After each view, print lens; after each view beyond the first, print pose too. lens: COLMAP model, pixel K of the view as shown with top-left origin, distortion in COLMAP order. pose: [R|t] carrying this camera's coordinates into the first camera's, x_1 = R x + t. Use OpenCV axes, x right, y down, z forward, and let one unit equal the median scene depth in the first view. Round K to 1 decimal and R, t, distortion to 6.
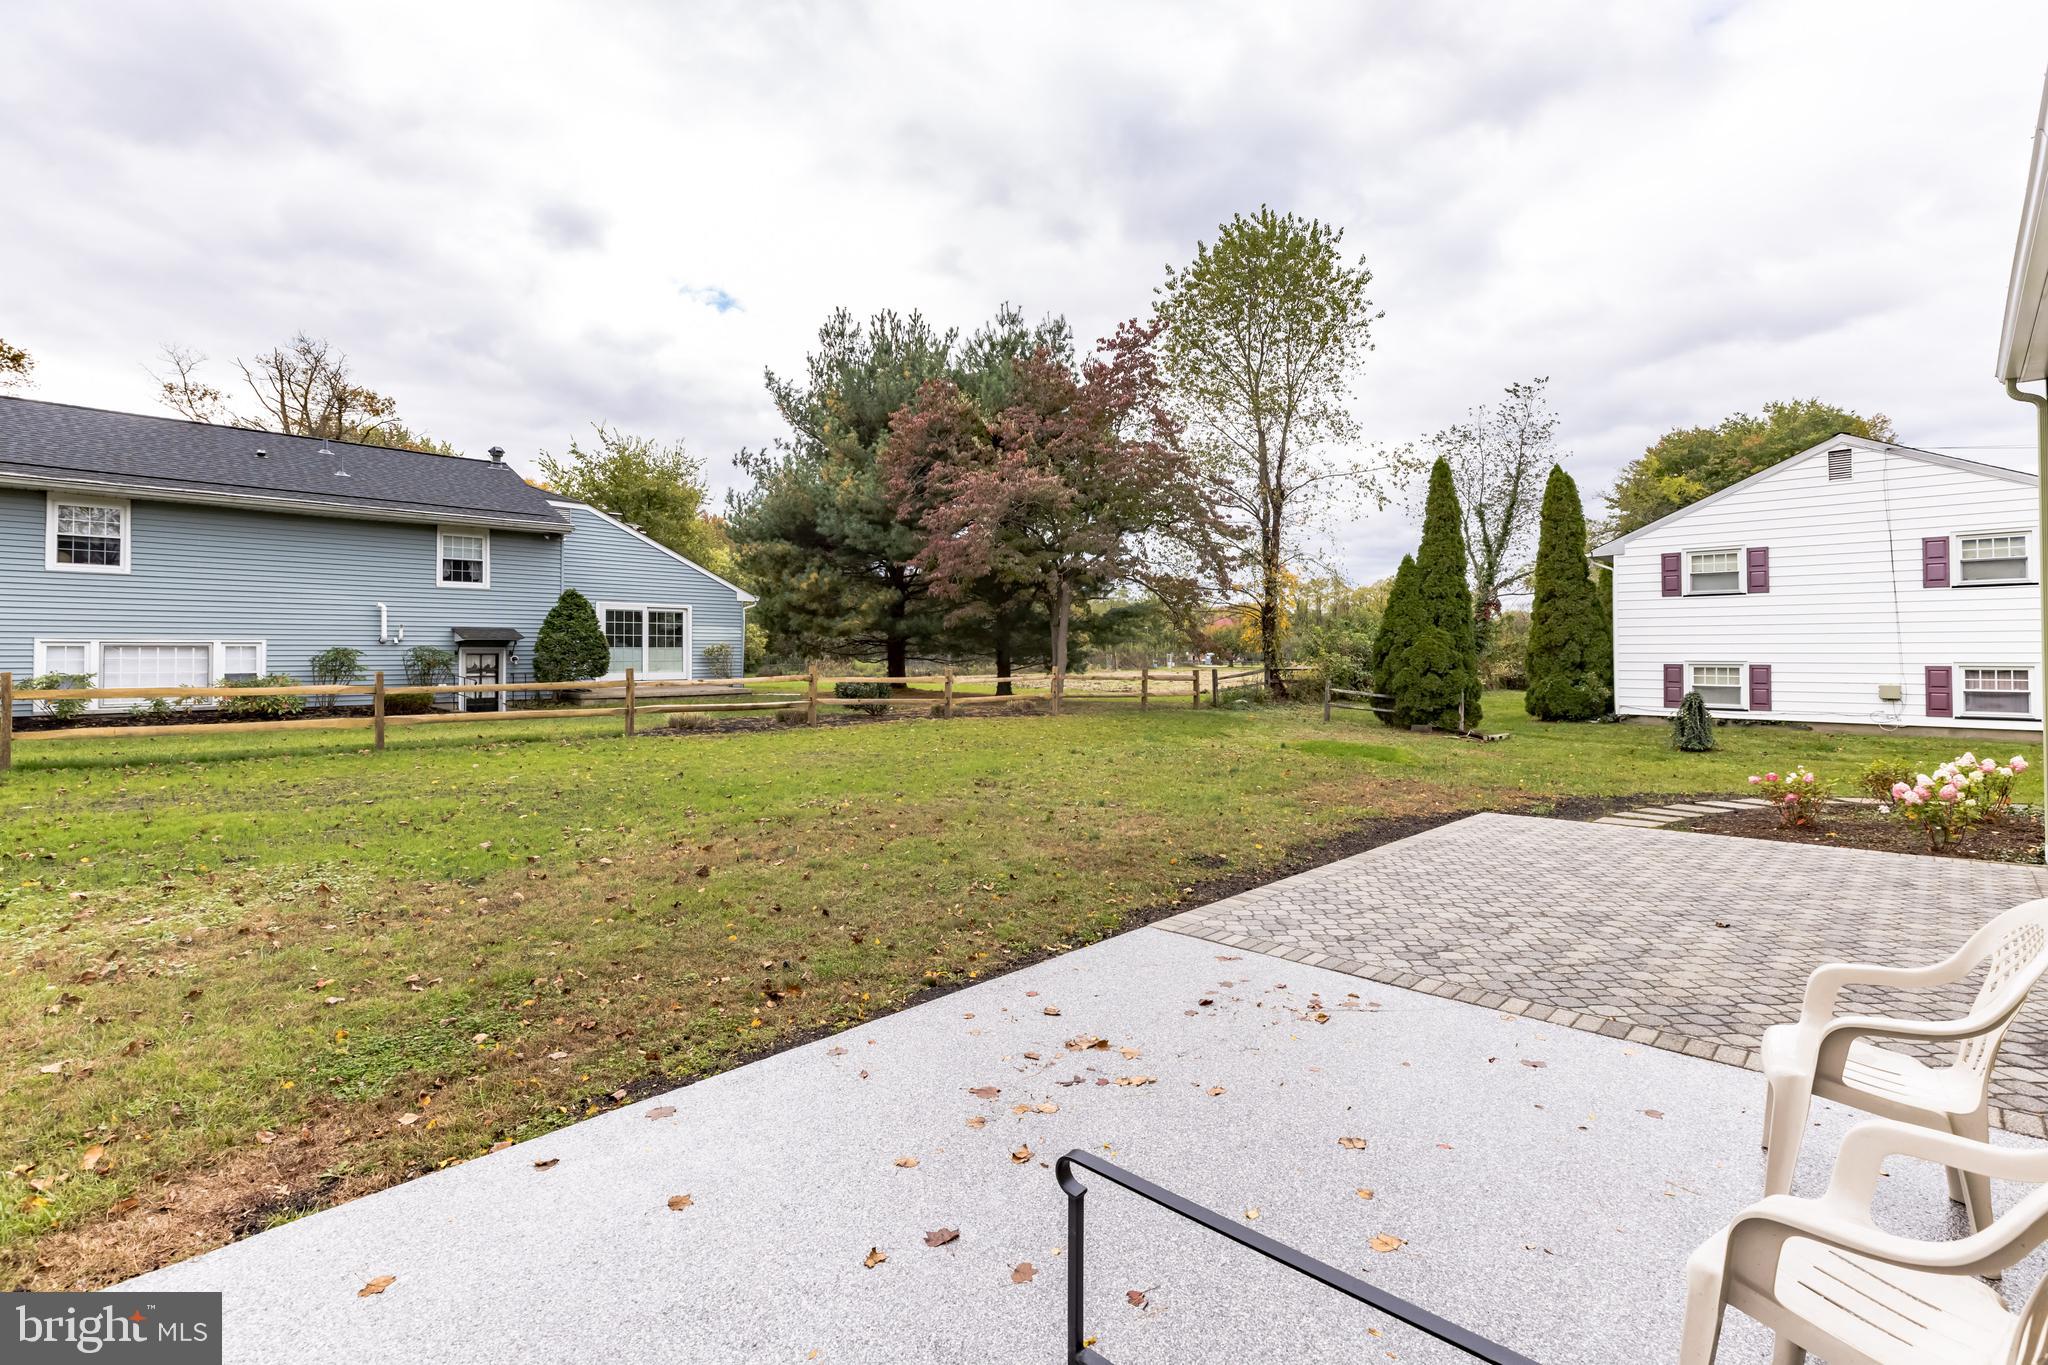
lens RADIAL K [[940.7, 0, 1029.1], [0, 940.7, 677.5], [0, 0, 1]] dist [0.002720, 0.000194]
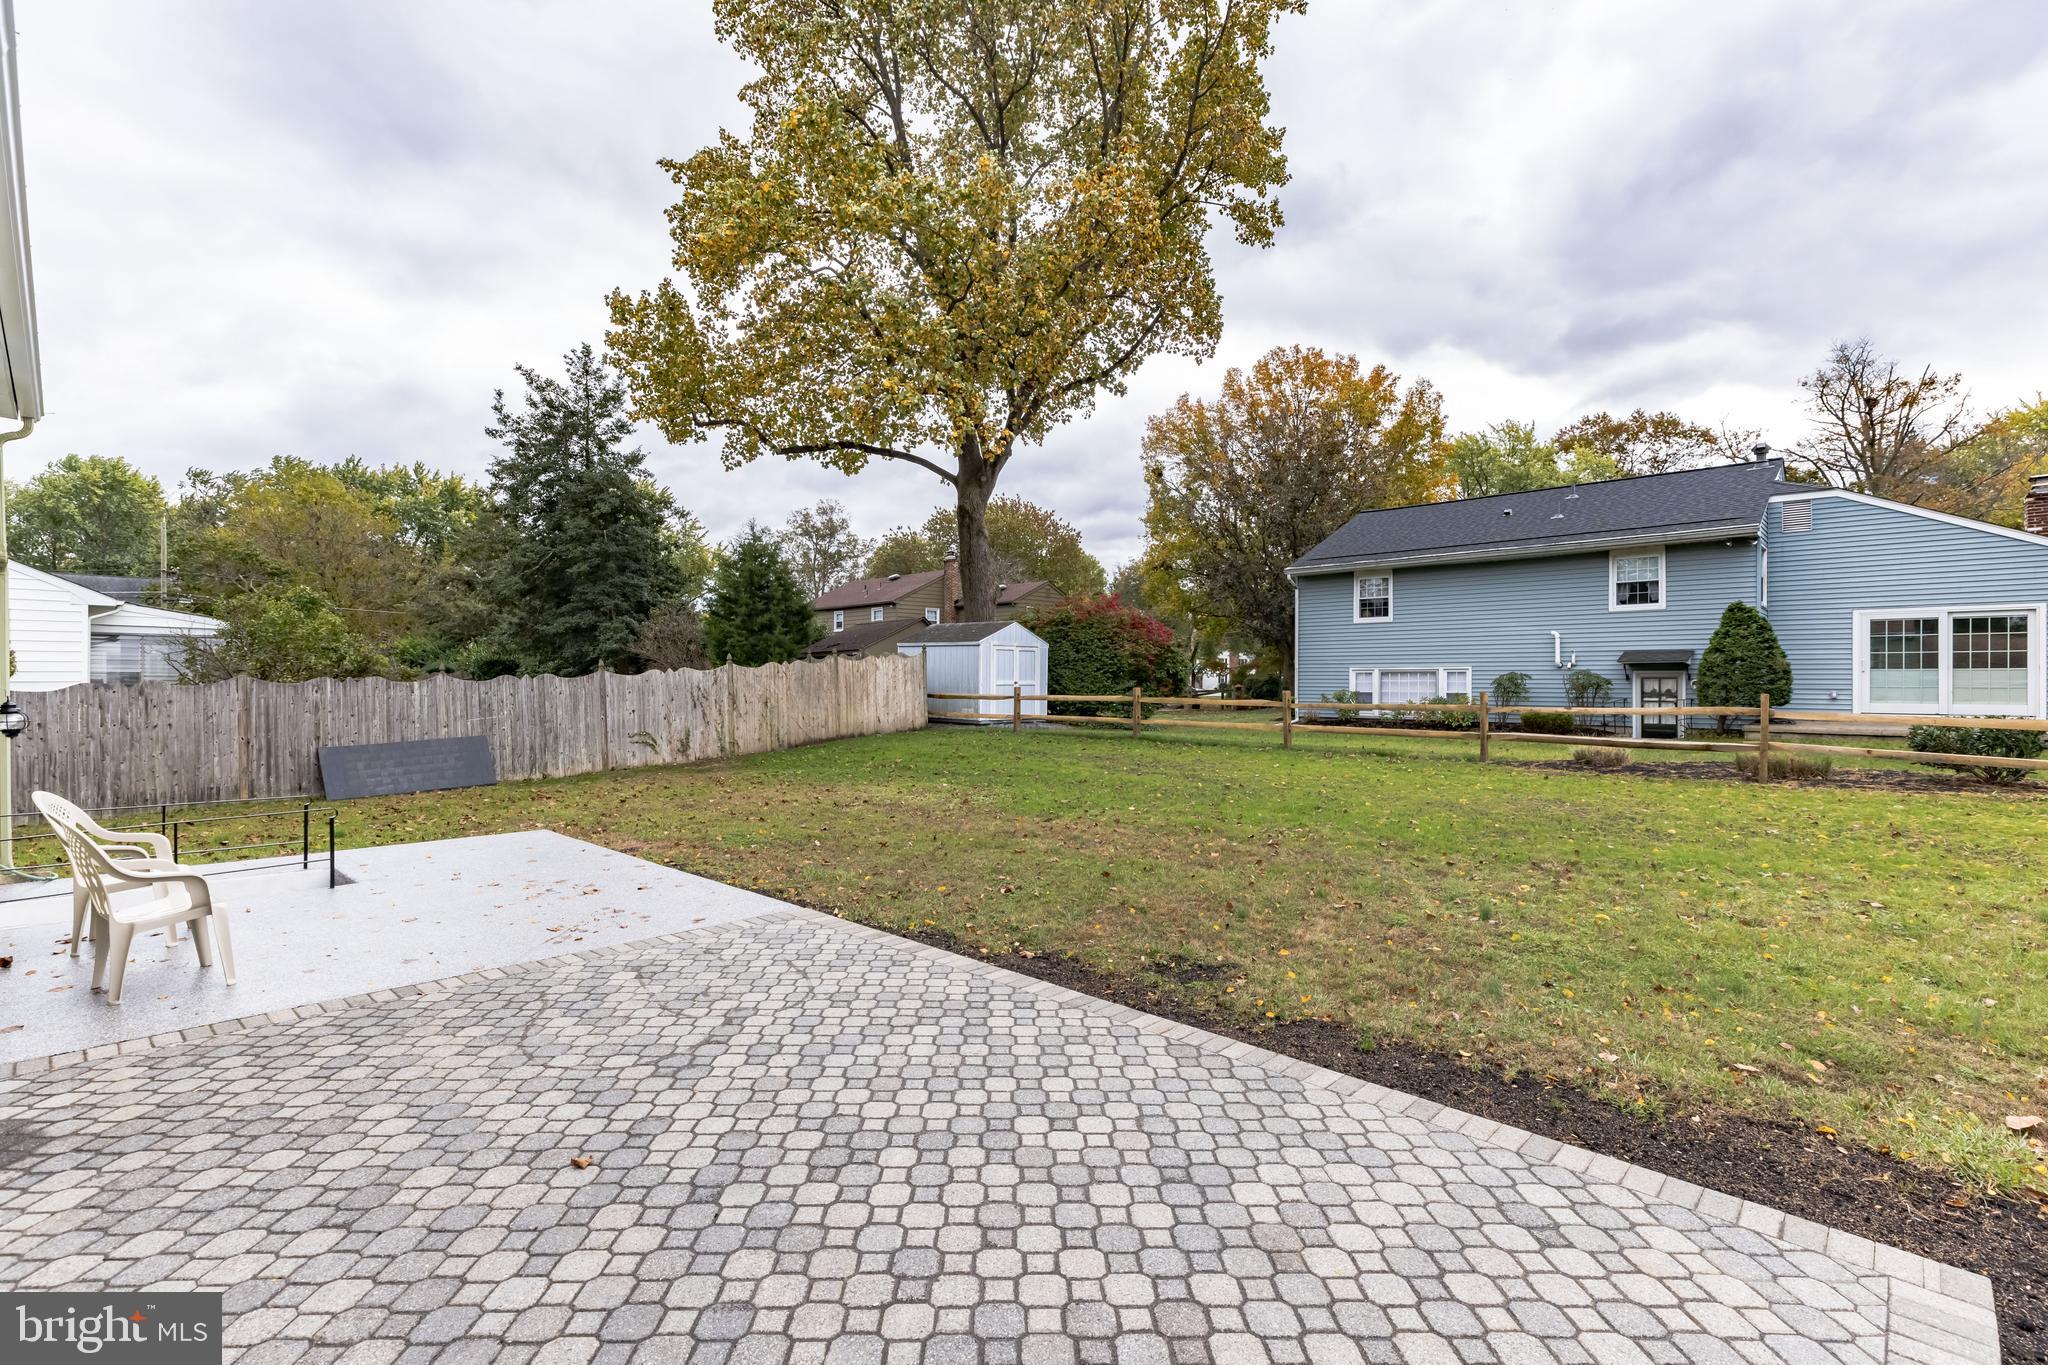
lens RADIAL K [[940.7, 0, 1029.1], [0, 940.7, 677.5], [0, 0, 1]] dist [0.002720, 0.000194]
pose [[0.002245, -0.001394, -0.999997, 0.440553], [-0.024898, 0.999689, -0.001449, -0.009614], [0.999687, 0.024901, 0.002210, 0.430875]]
